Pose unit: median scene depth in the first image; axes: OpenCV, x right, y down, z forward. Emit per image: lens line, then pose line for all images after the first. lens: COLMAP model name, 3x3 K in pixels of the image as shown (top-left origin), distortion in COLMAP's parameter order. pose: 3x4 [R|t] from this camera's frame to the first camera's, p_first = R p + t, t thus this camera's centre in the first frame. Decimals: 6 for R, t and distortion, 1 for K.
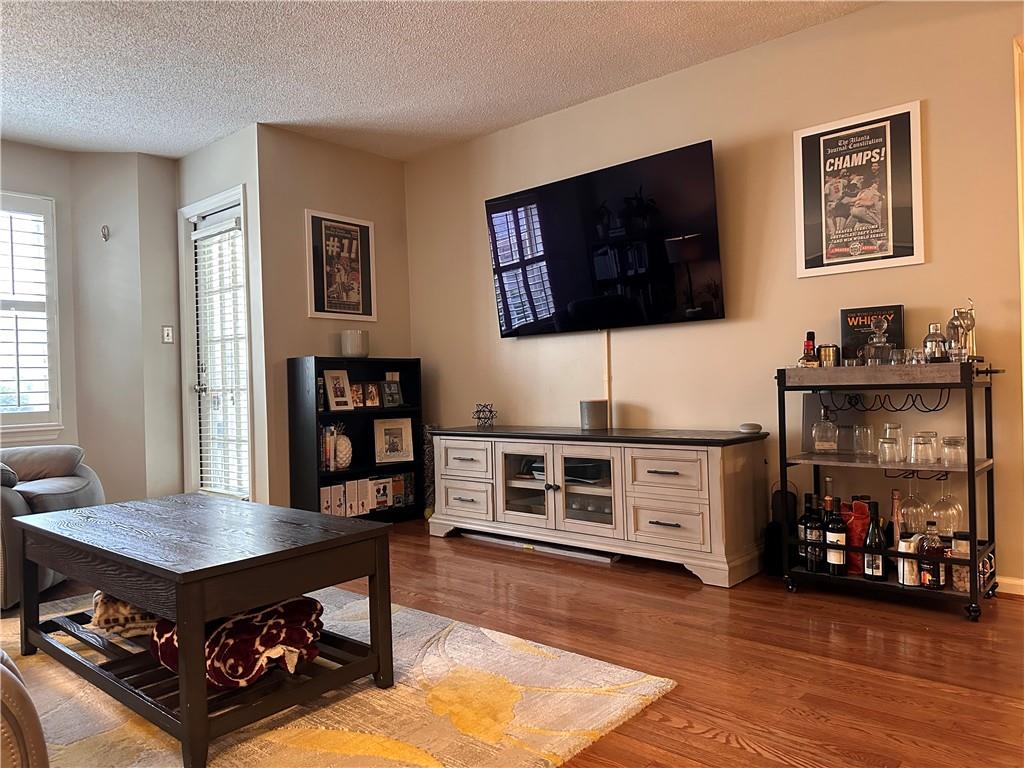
lens RADIAL K [[722.9, 0, 510.7], [0, 722.9, 383.1], [0, 0, 1]] dist [0.006674, 0.000671]
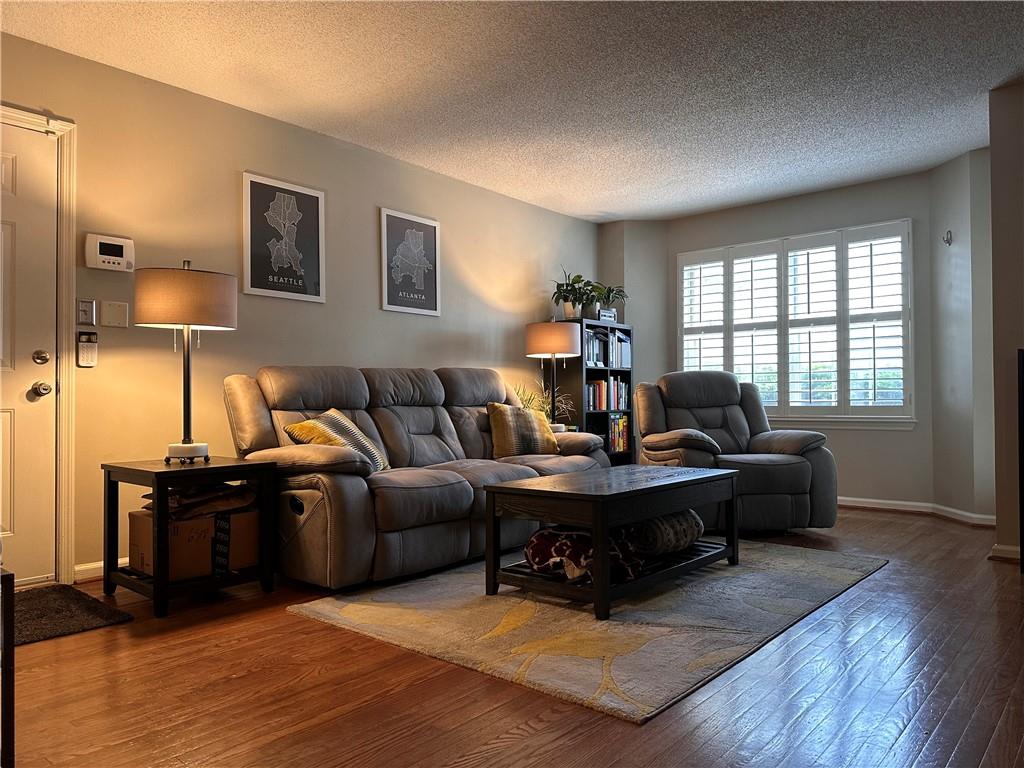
lens RADIAL K [[722.9, 0, 510.7], [0, 722.9, 386.2], [0, 0, 1]] dist [0.006674, 0.000671]
pose [[0.006588, 0.011943, -0.999907, 1.015249], [-0.002906, 0.999925, 0.011924, -0.009649], [0.999974, 0.002827, 0.006622, 0.758851]]
